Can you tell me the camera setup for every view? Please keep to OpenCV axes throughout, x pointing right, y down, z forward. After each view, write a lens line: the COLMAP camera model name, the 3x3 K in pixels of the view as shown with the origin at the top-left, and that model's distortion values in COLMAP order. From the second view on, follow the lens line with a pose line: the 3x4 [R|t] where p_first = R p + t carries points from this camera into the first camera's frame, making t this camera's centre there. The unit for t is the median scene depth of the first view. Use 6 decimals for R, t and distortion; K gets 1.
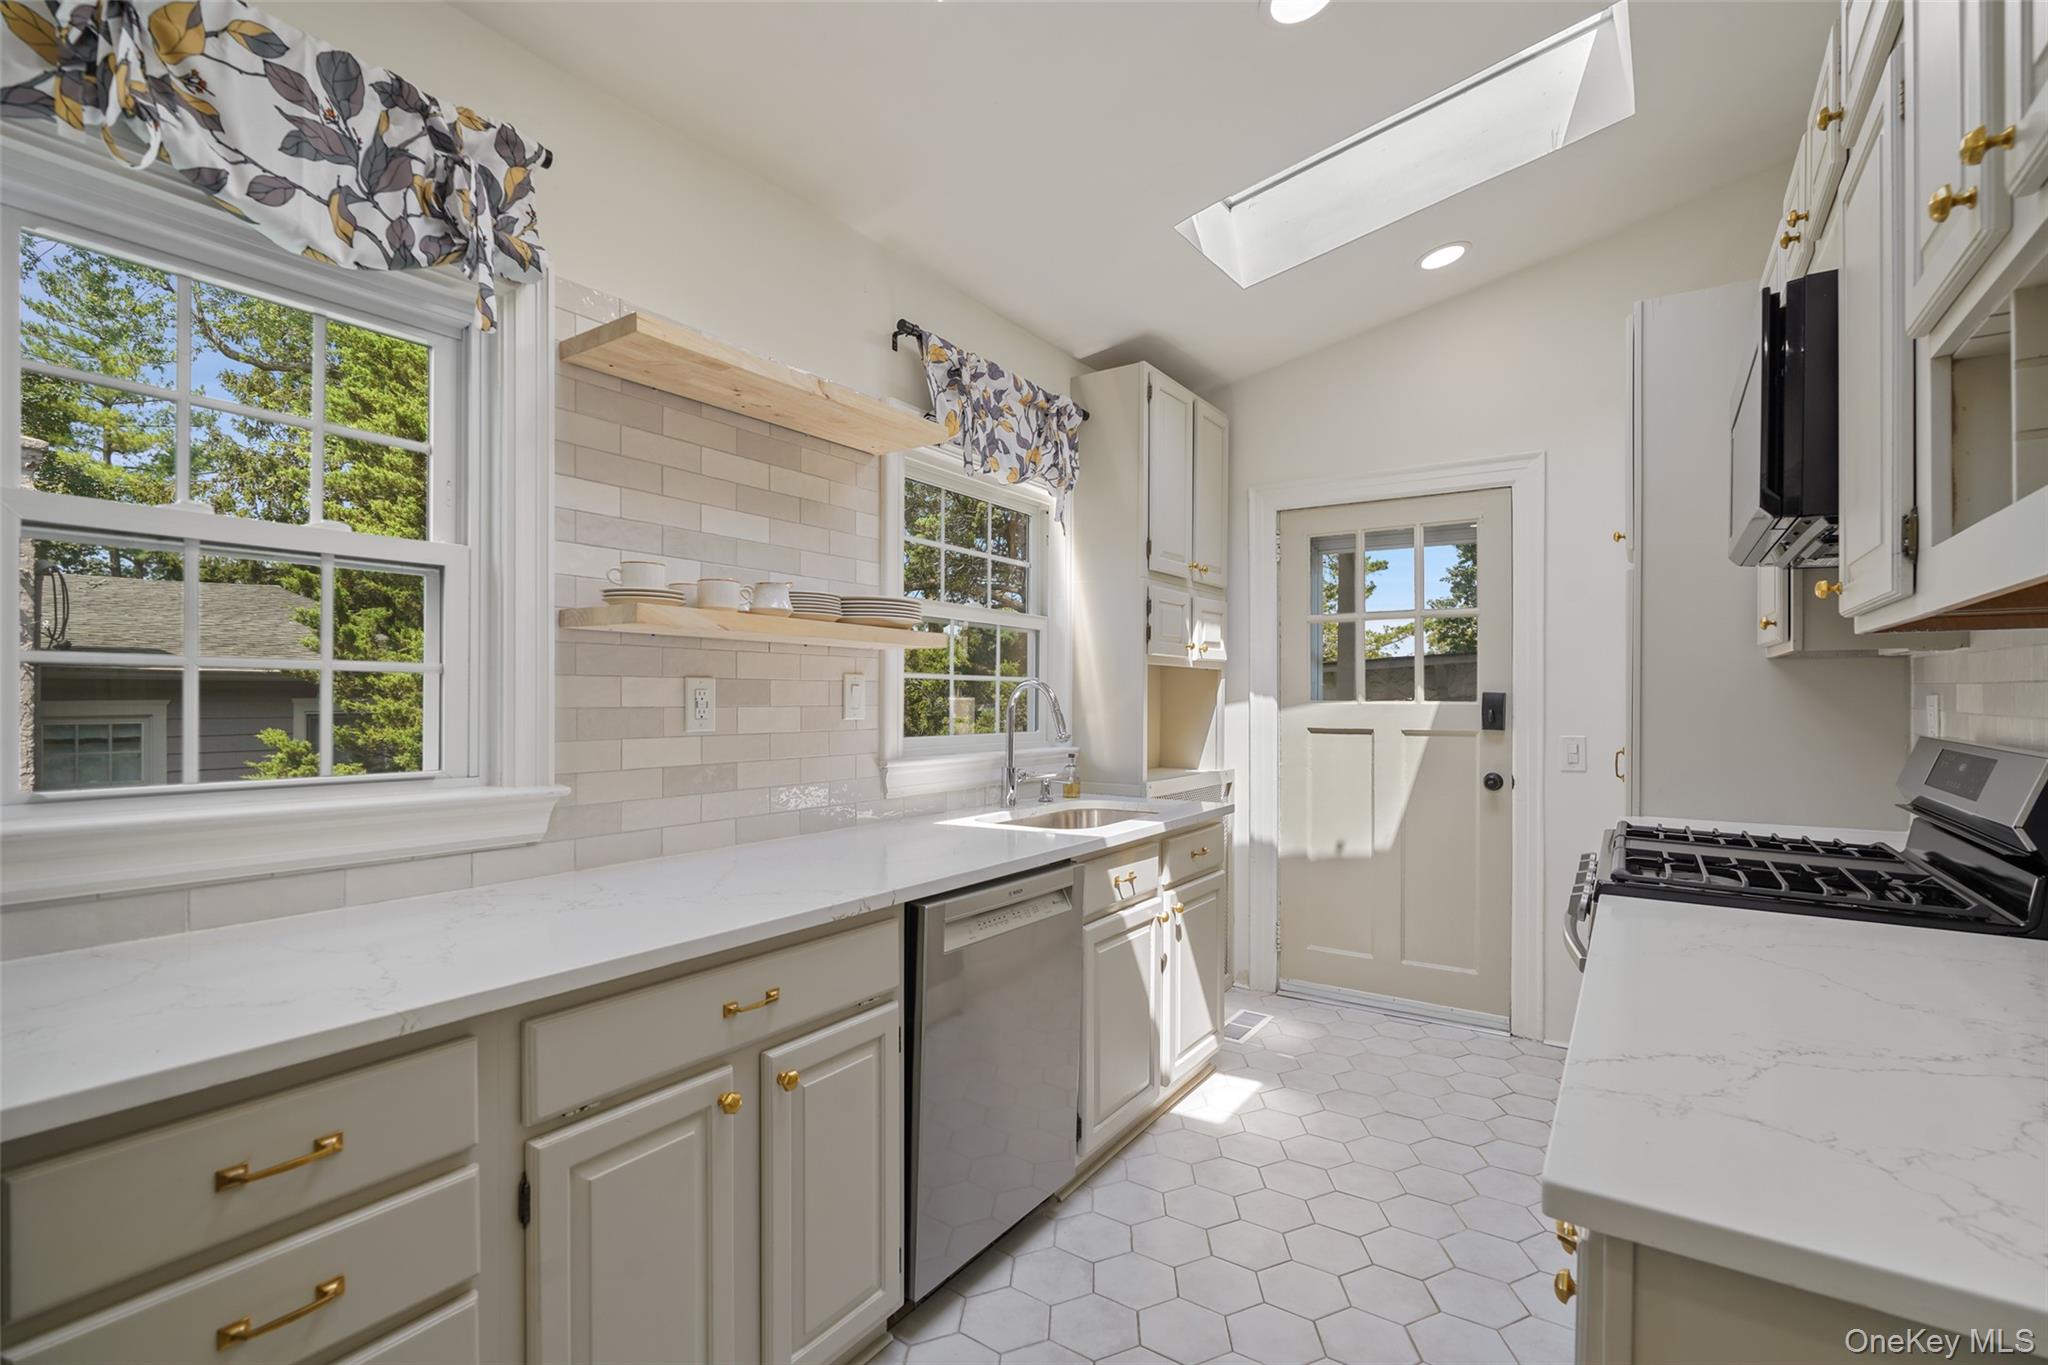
lens RADIAL K [[943.7, 0, 1022.9], [0, 943.7, 689.7], [0, 0, 1]] dist [-0.011186, 0.000369]
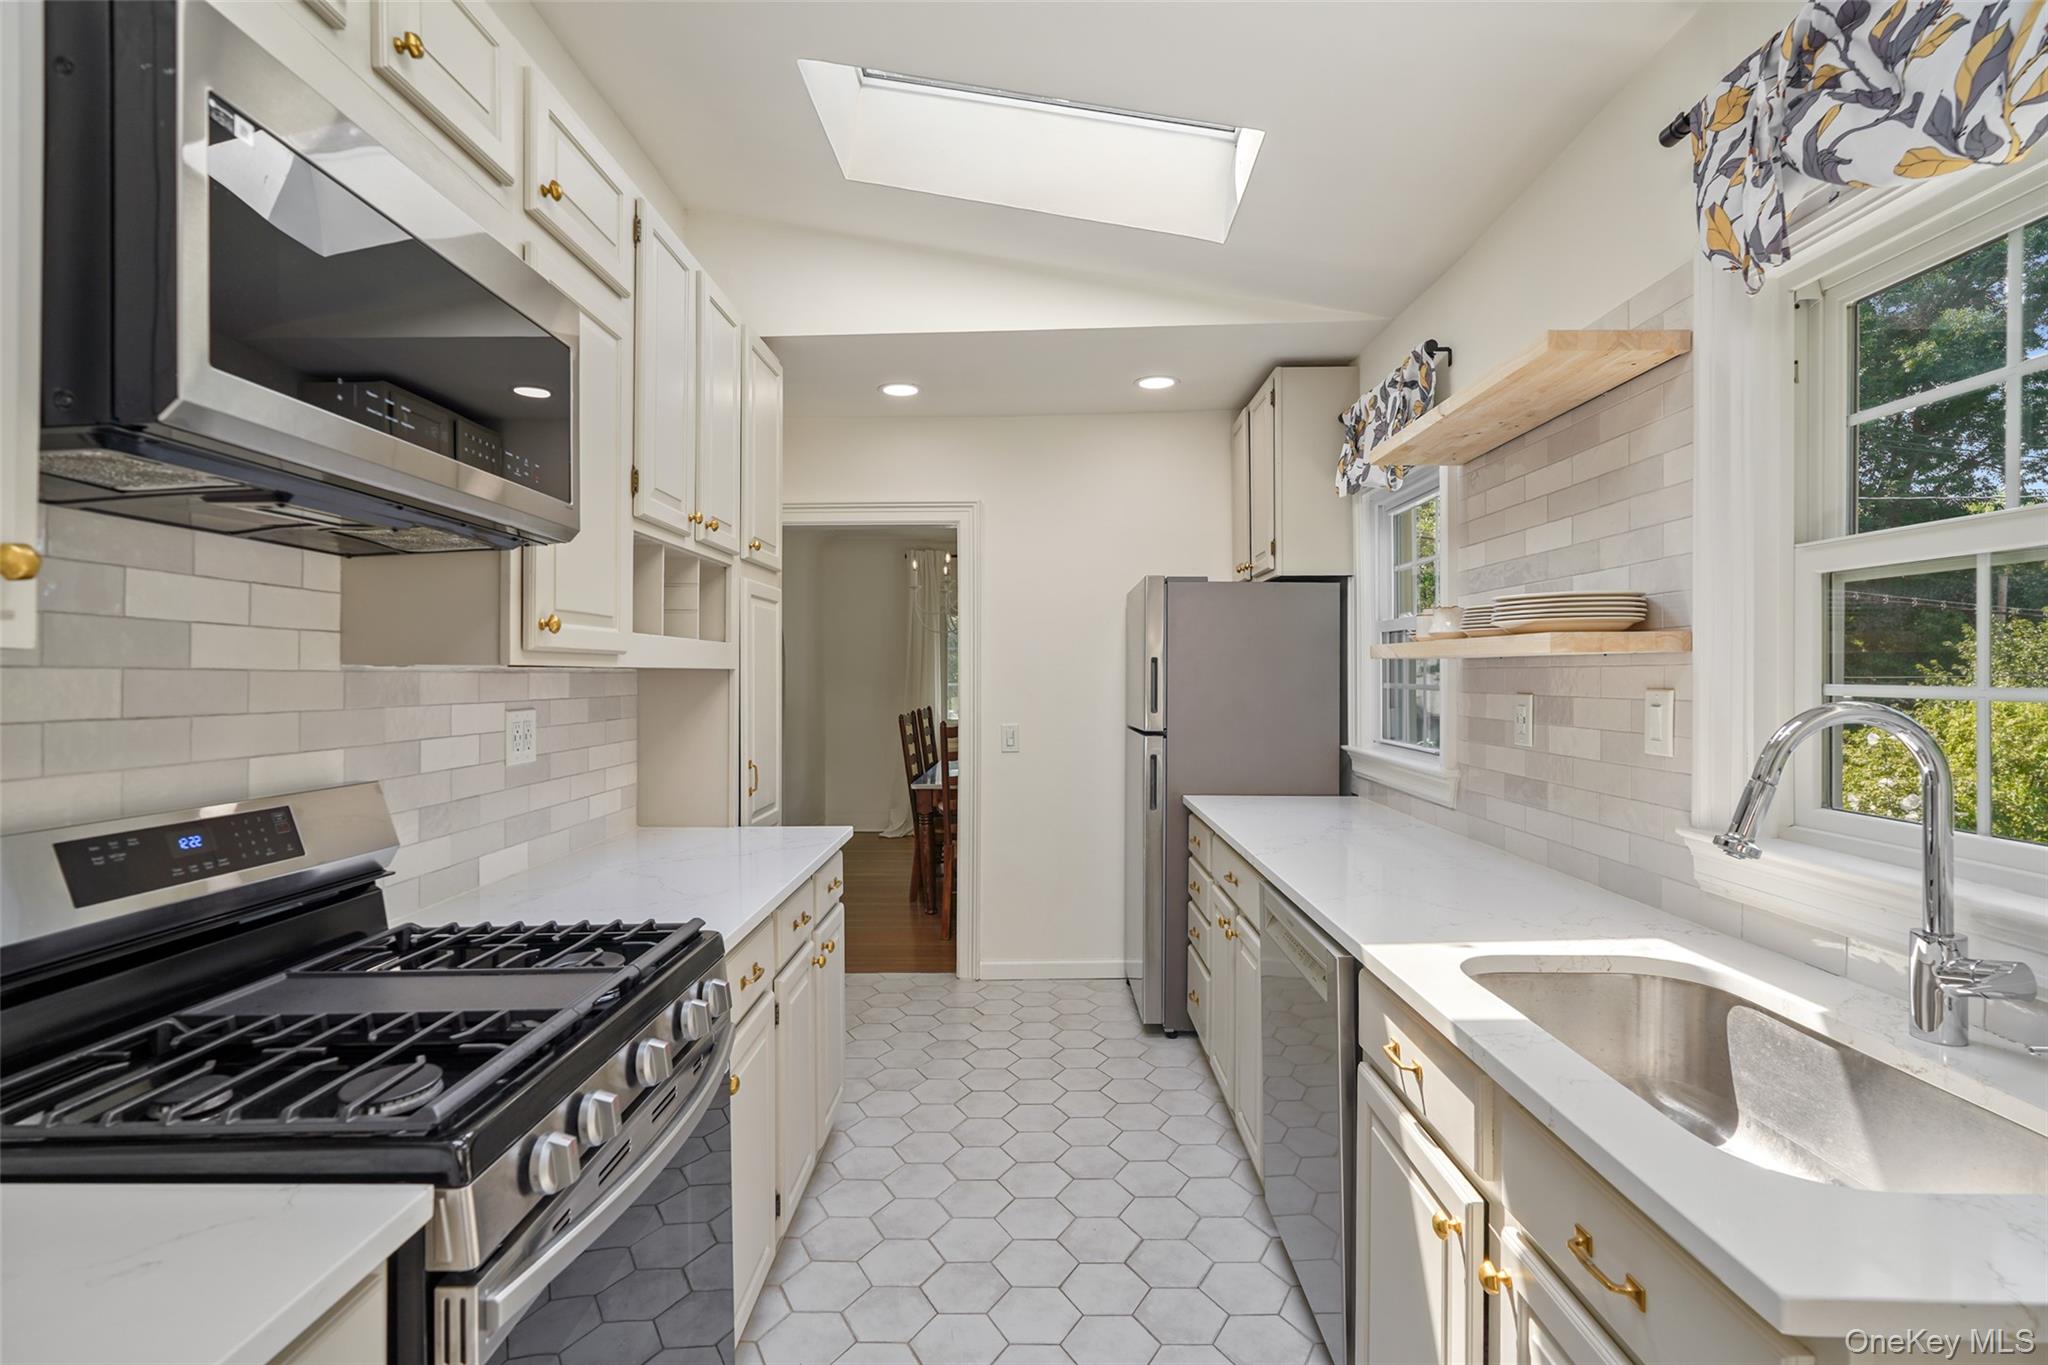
lens RADIAL K [[943.7, 0, 1025.8], [0, 943.7, 683.8], [0, 0, 1]] dist [-0.011186, 0.000369]
pose [[-0.836485, 0.001597, -0.547987, 0.664333], [0.002620, 0.999996, -0.001086, -0.023873], [0.547983, -0.002344, -0.836486, 1.486148]]
